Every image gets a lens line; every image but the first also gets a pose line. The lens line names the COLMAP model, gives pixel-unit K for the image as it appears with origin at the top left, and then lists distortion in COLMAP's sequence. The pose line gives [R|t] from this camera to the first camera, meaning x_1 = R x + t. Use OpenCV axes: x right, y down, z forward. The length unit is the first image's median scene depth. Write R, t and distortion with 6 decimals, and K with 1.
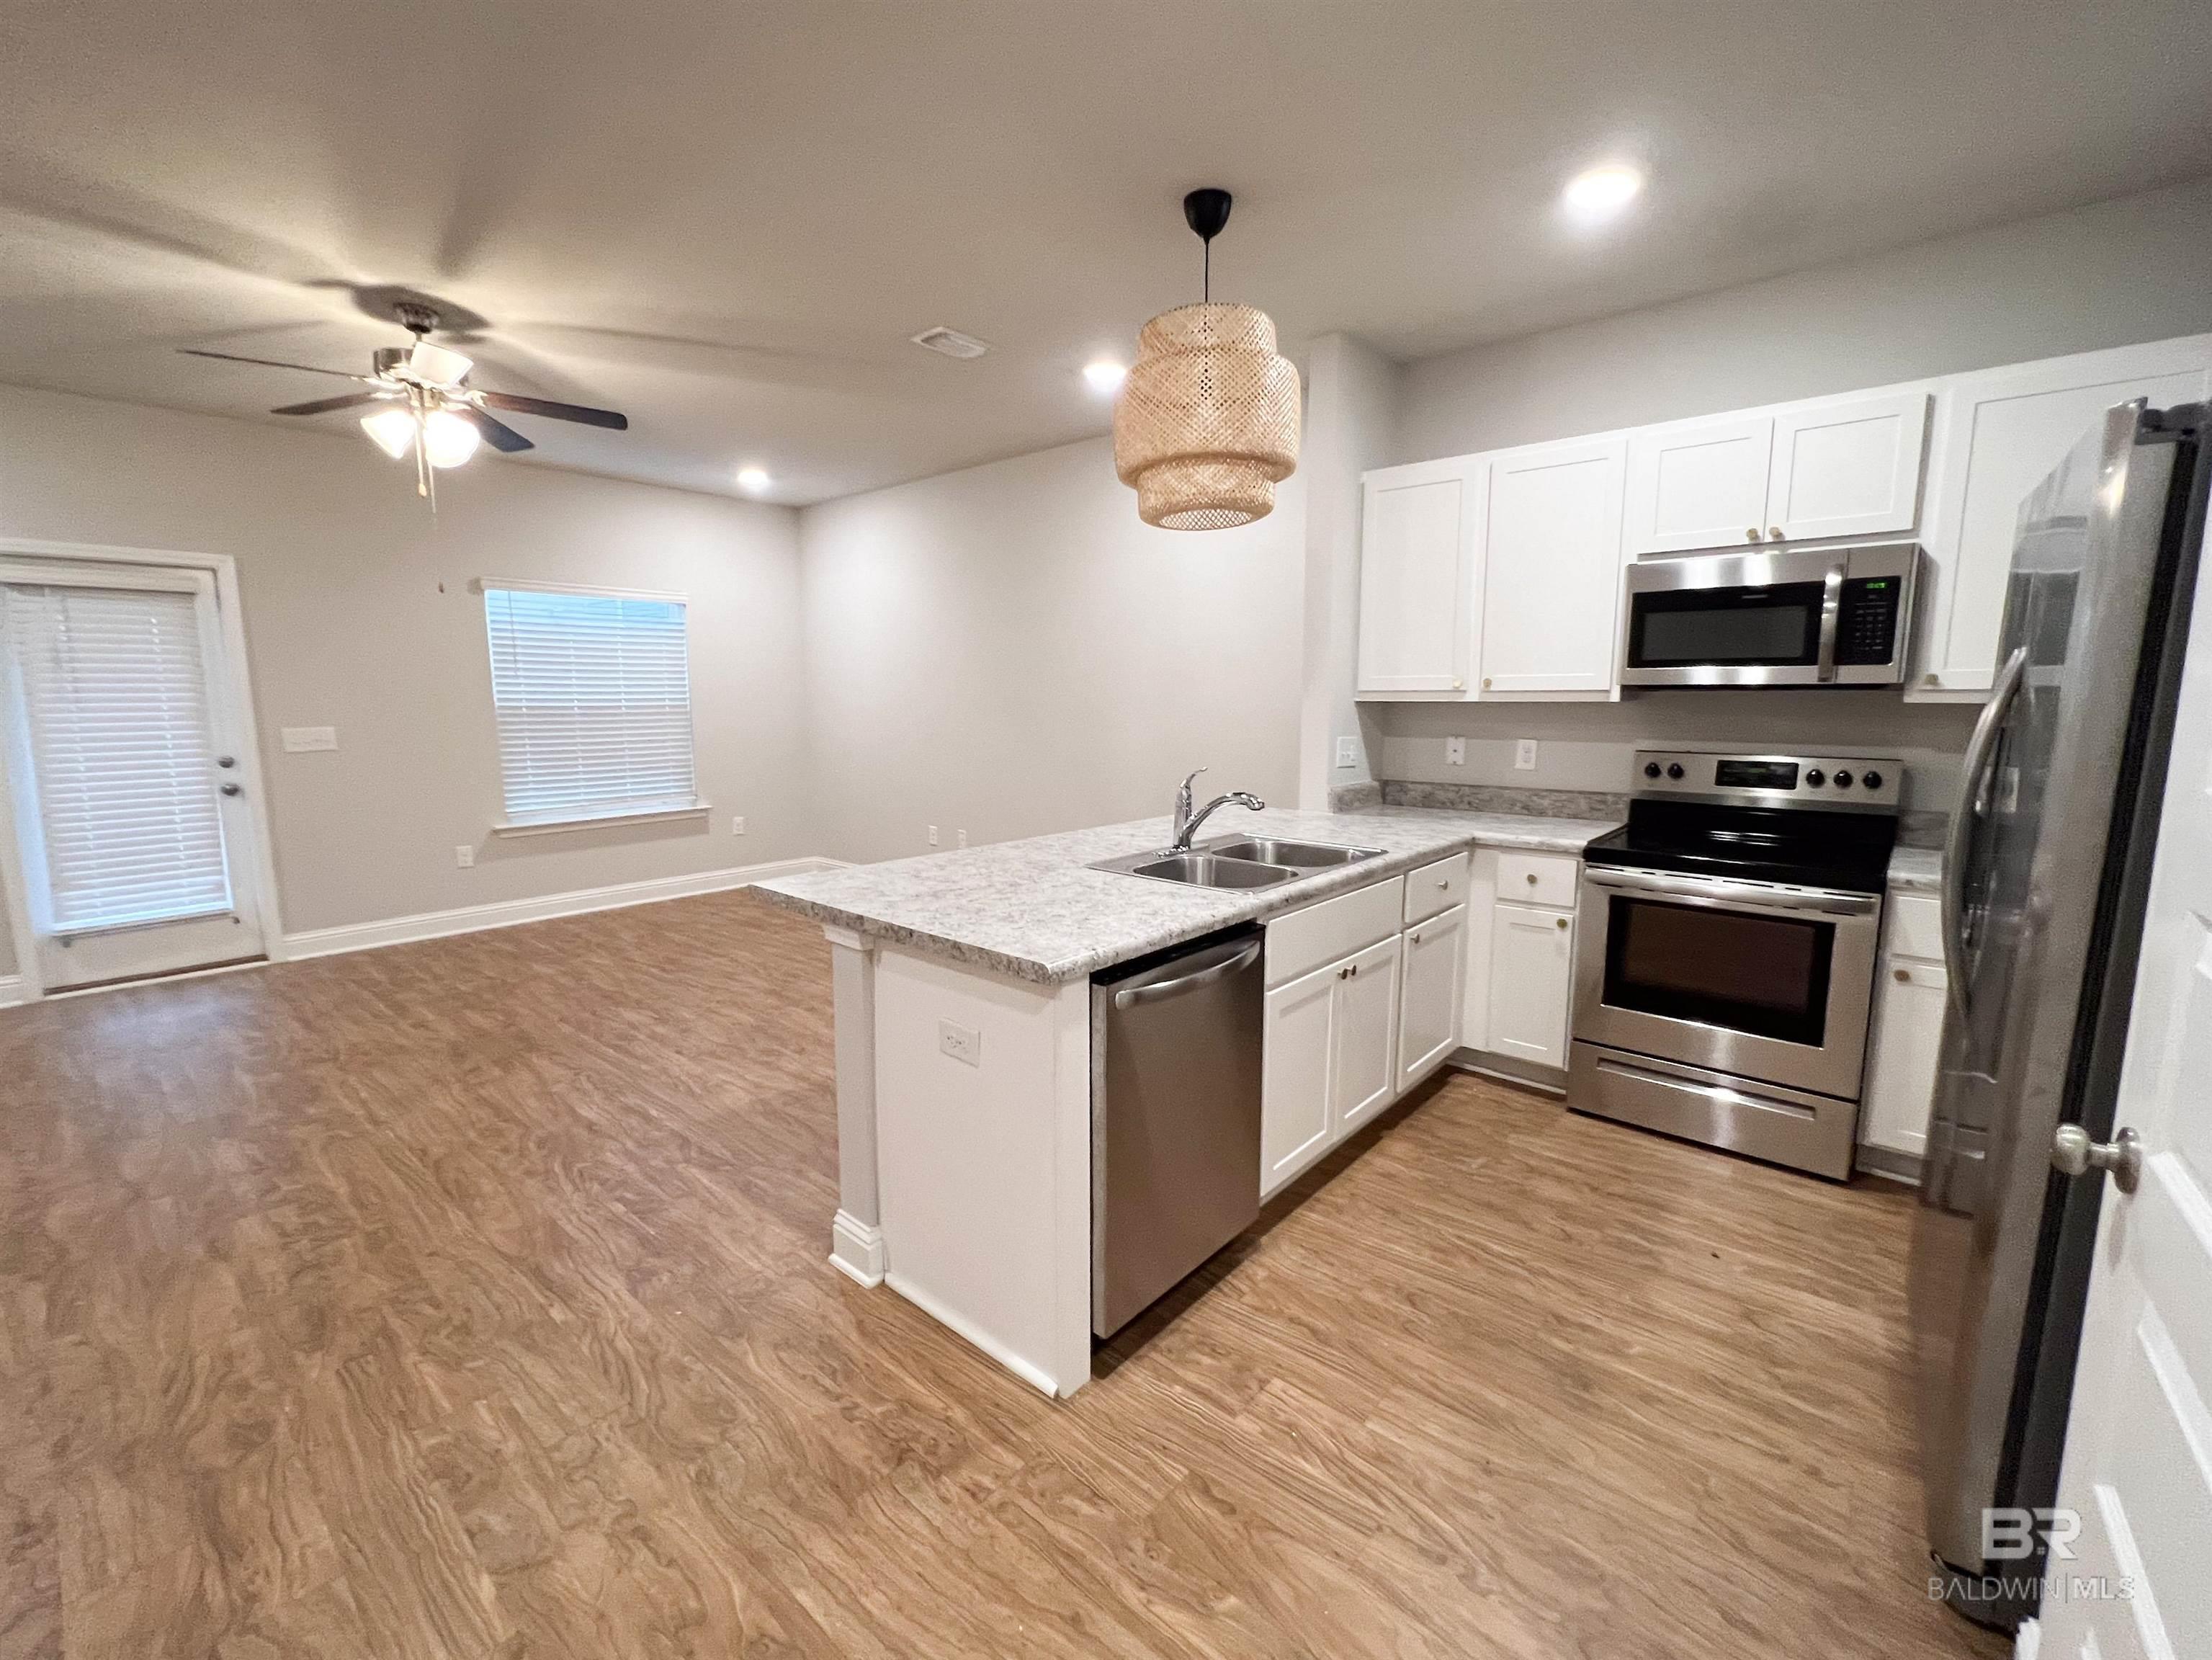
lens RADIAL K [[934.9, 0, 1099.6], [0, 934.9, 821.8], [0, 0, 1]] dist [-0.002188, 0.000242]
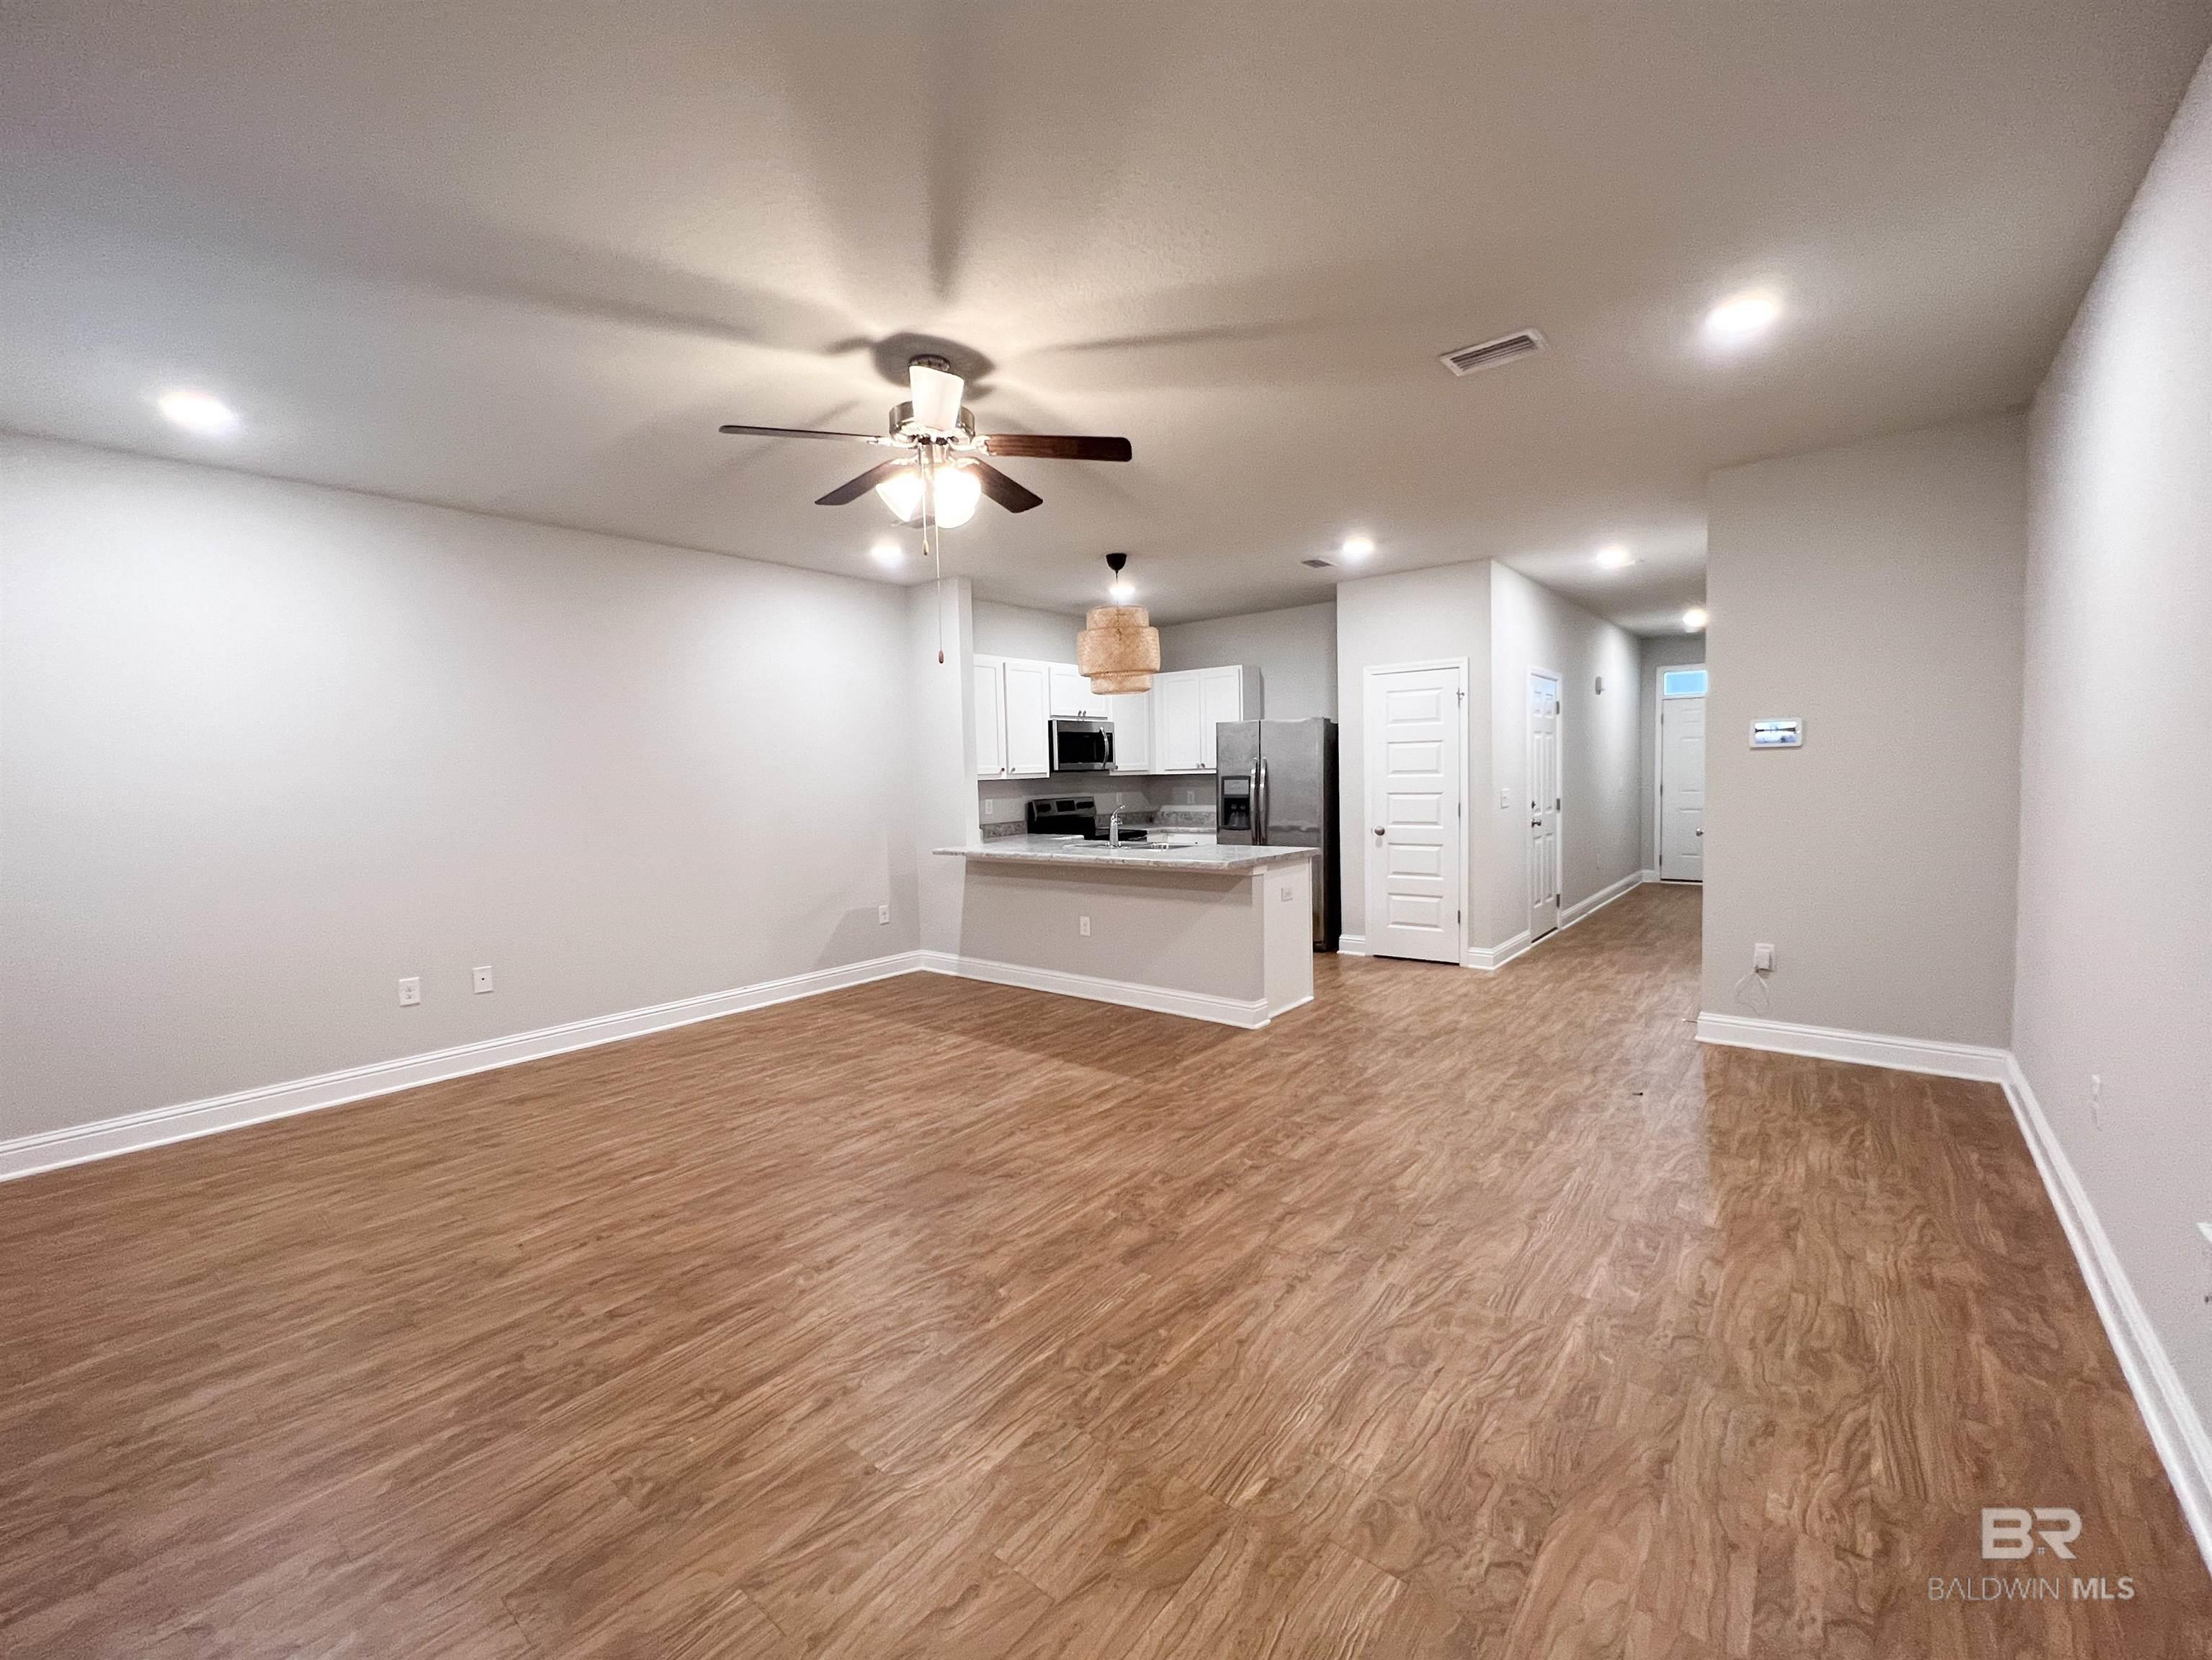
lens RADIAL K [[929.6, 0, 1084.8], [0, 929.6, 832.1], [0, 0, 1]] dist [-0.000995, 0.000287]
pose [[-0.021422, -0.059237, 0.998014, -1.782475], [0.162177, 0.984816, 0.061935, -0.128691], [-0.986529, 0.163182, -0.011490, 0.998875]]
